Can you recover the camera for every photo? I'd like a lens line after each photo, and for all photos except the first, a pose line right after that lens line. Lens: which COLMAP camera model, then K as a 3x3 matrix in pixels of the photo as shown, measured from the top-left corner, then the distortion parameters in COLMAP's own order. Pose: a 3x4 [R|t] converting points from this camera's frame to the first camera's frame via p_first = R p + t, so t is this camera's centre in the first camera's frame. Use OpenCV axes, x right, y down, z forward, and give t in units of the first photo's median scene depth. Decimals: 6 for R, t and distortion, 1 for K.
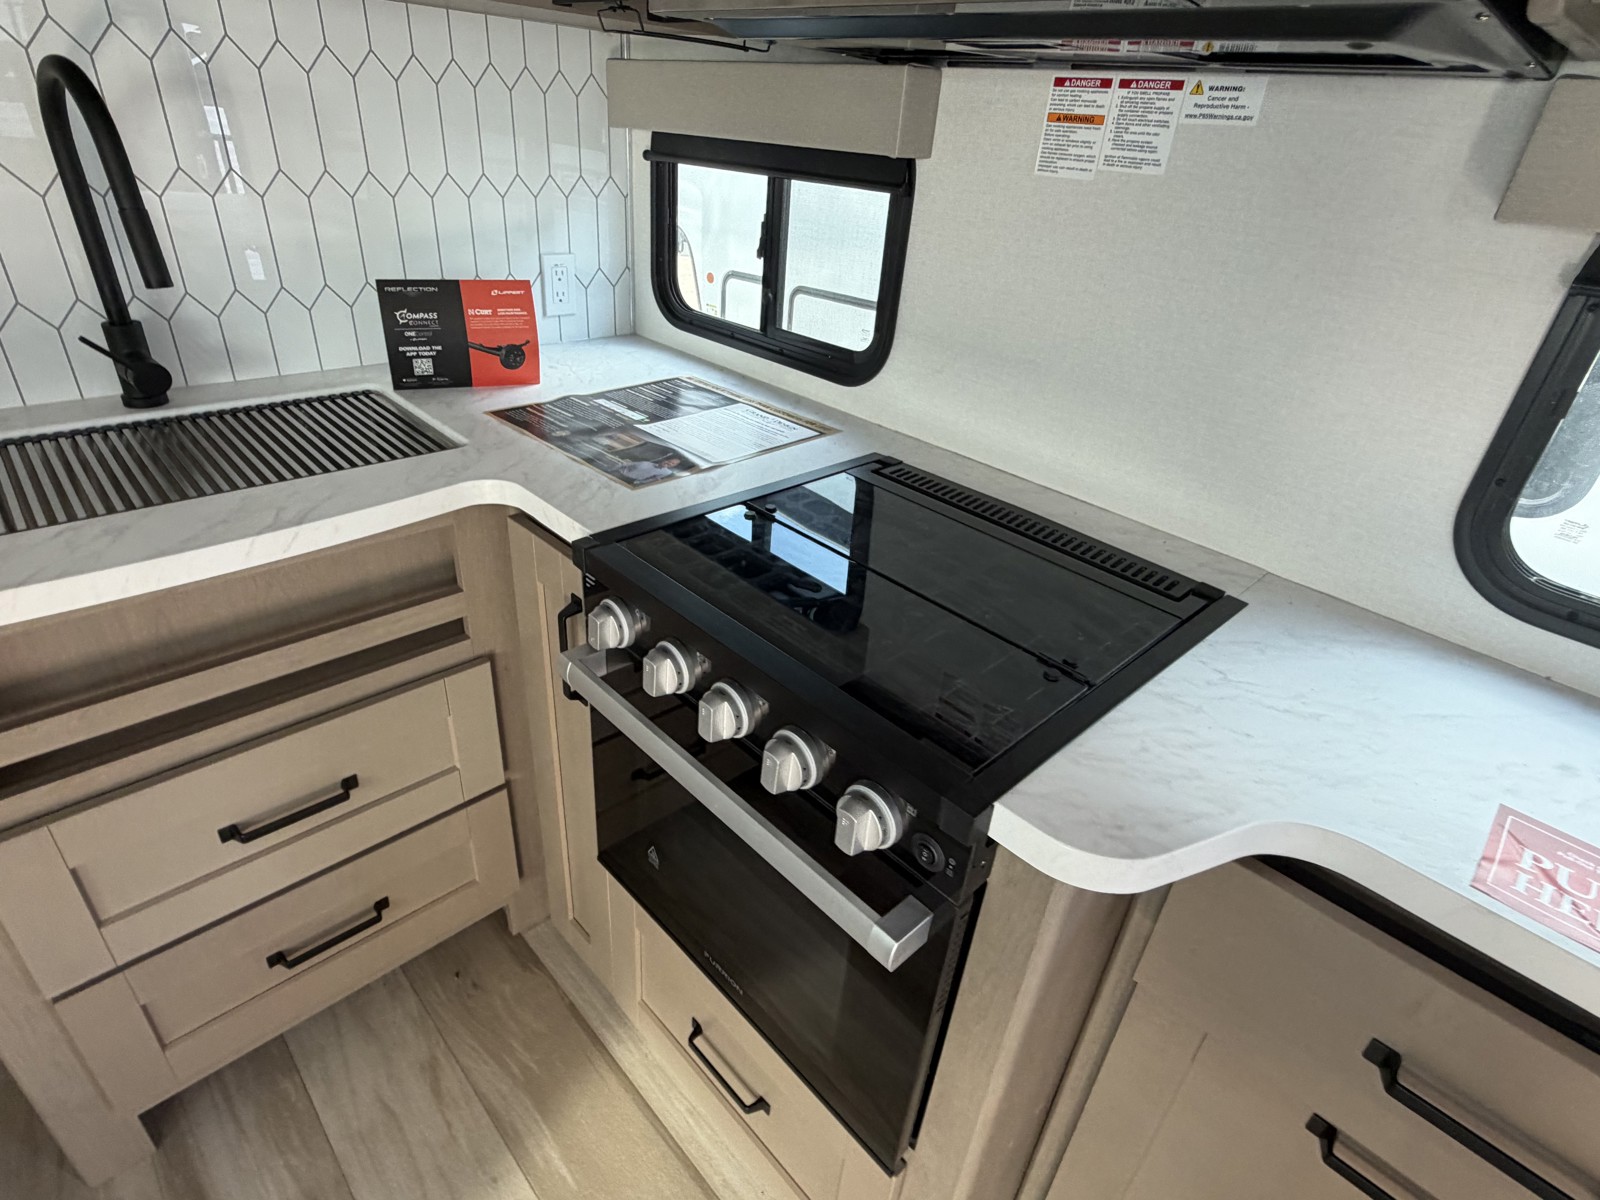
lens RADIAL K [[829.2, 0, 804.3], [0, 829.2, 603.1], [0, 0, 1]] dist [-0.000635, 0.000633]
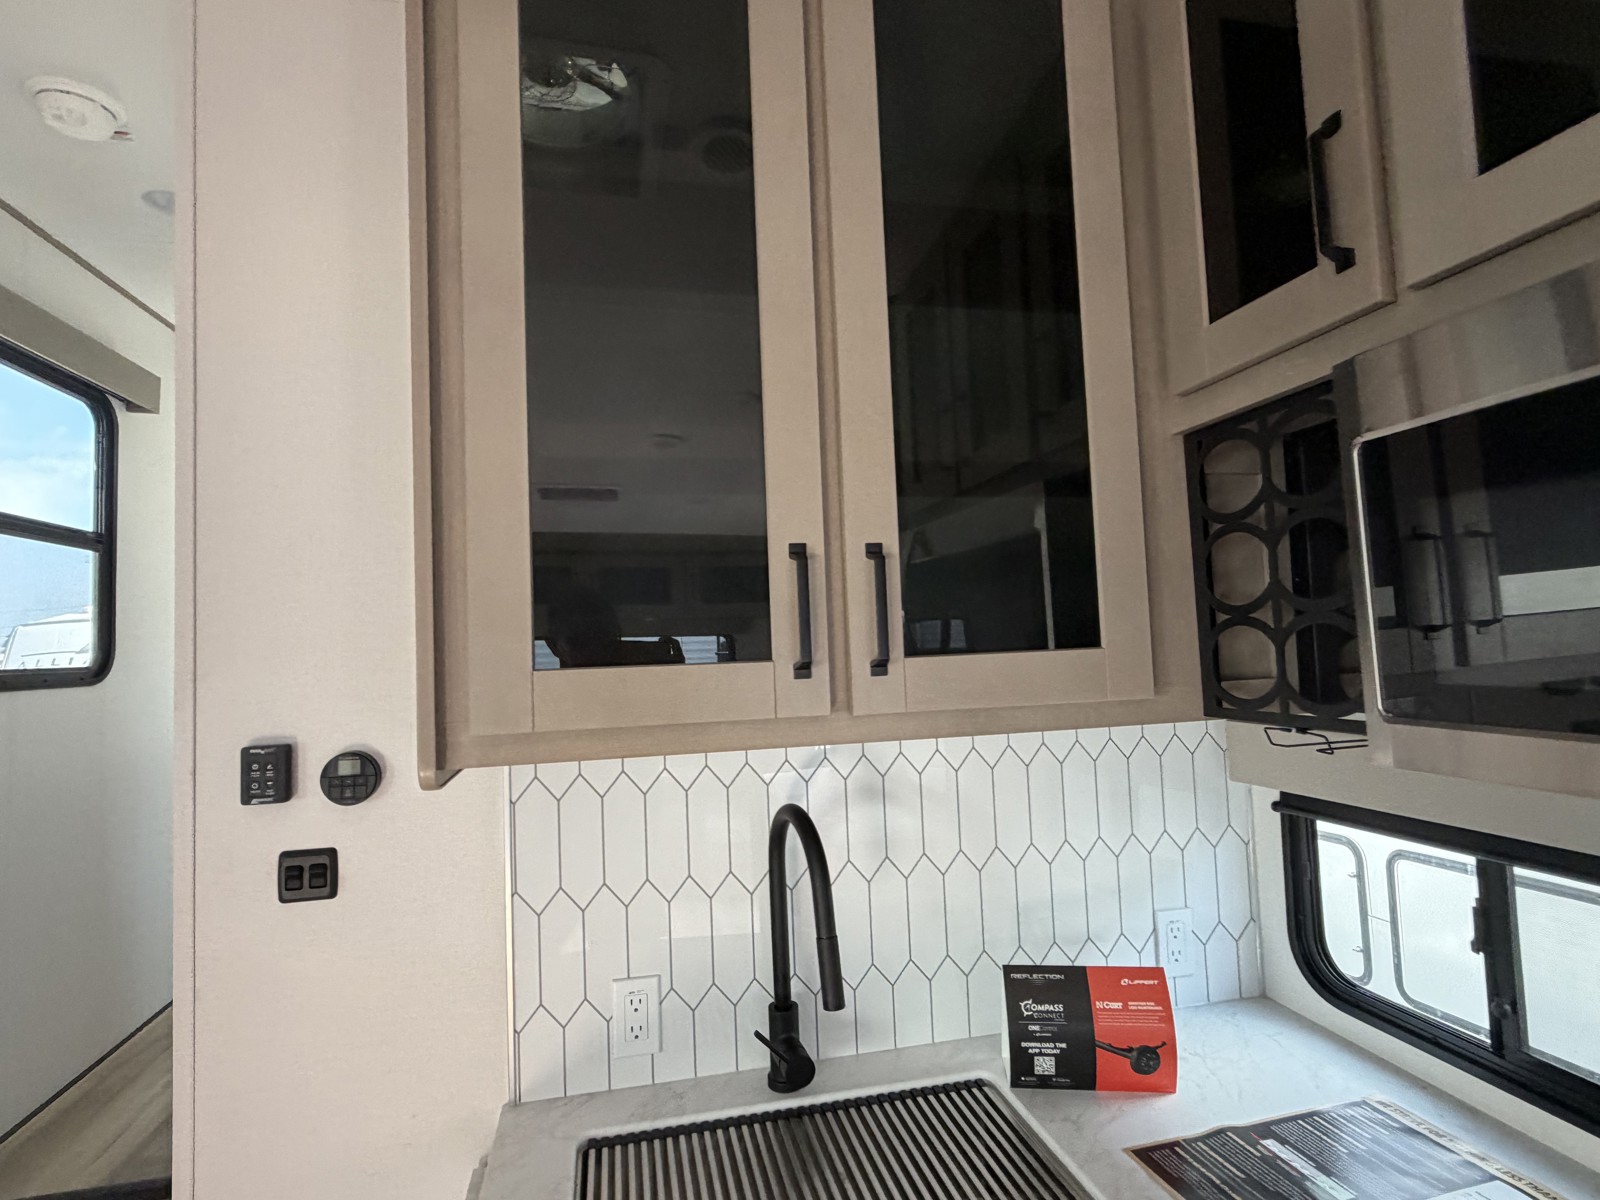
lens RADIAL K [[829.2, 0, 801.8], [0, 829.2, 593.0], [0, 0, 1]] dist [-0.000635, 0.000633]
pose [[0.847135, -0.142895, -0.511805, -0.148384], [-0.168361, 0.841365, -0.513576, -0.206791], [0.504001, 0.521236, 0.688691, -0.013535]]
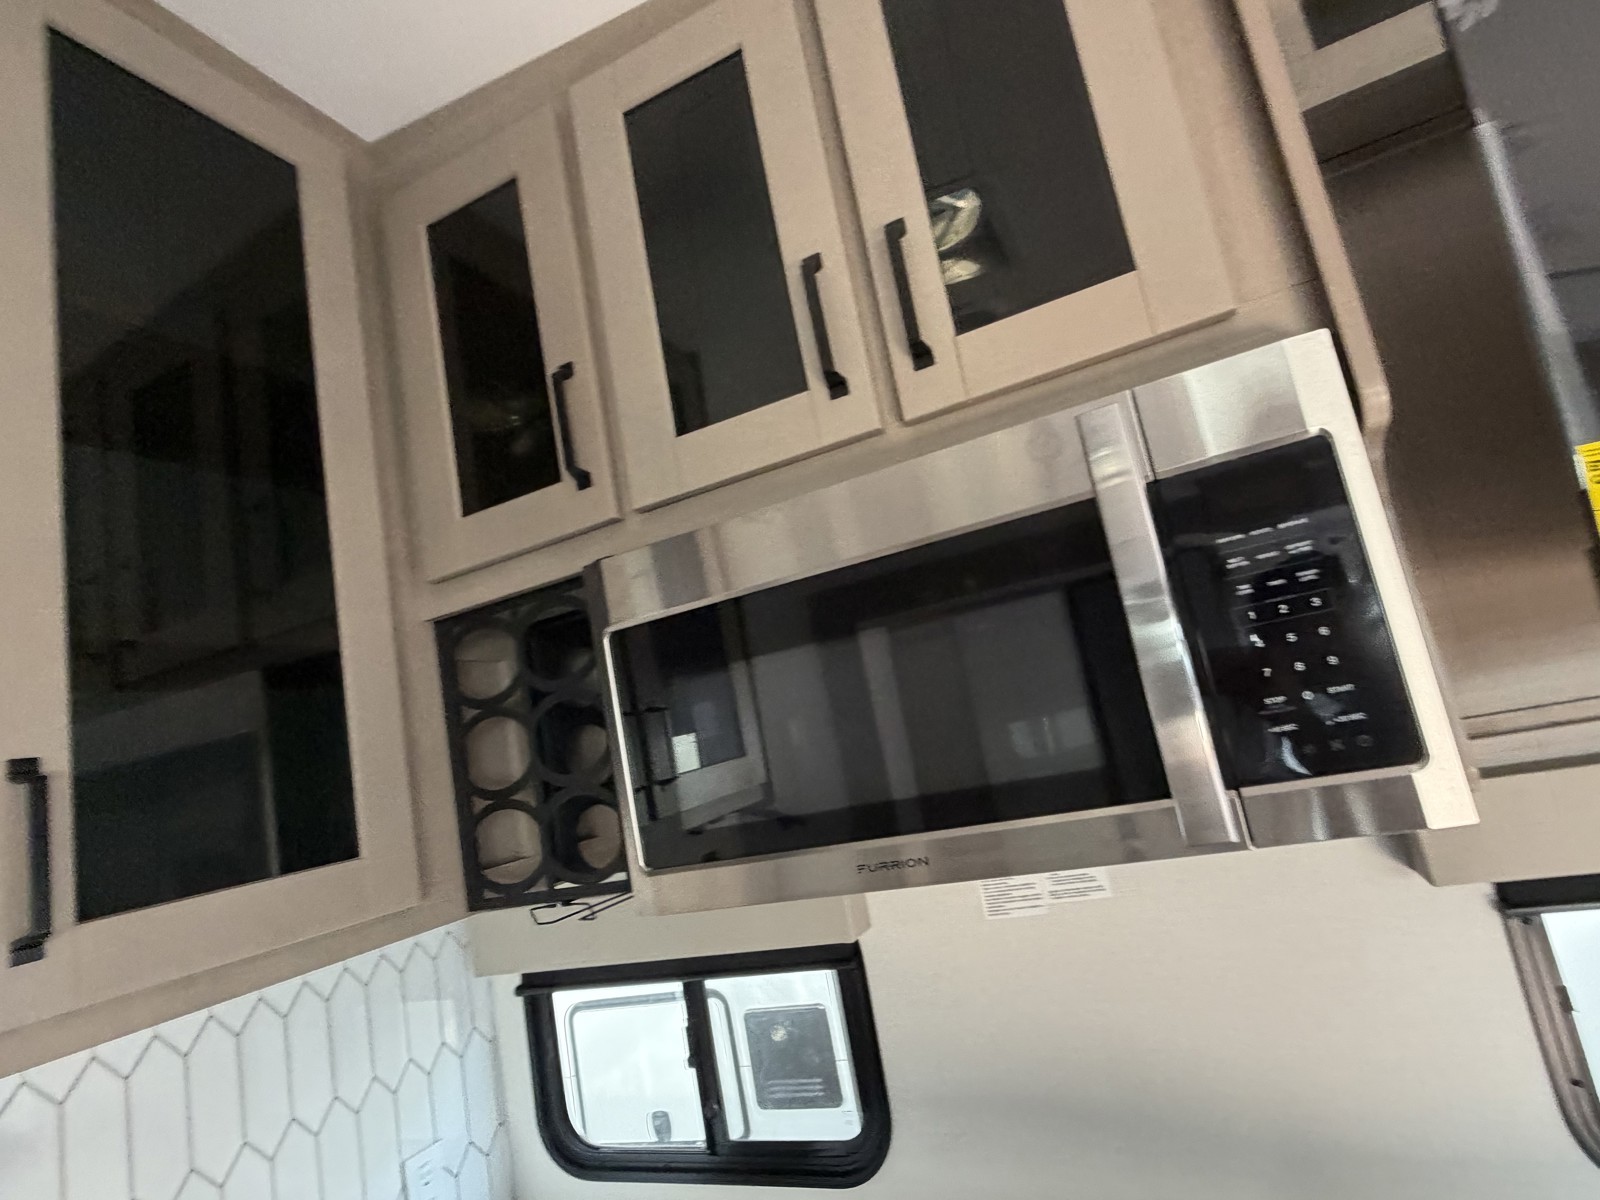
lens RADIAL K [[829.2, 0, 793.4], [0, 829.2, 603.0], [0, 0, 1]] dist [-0.000635, 0.000633]
pose [[0.897850, -0.186169, 0.399007, -0.229294], [0.402108, 0.715878, -0.570814, -0.230370], [-0.179372, 0.672949, 0.717611, 0.000448]]
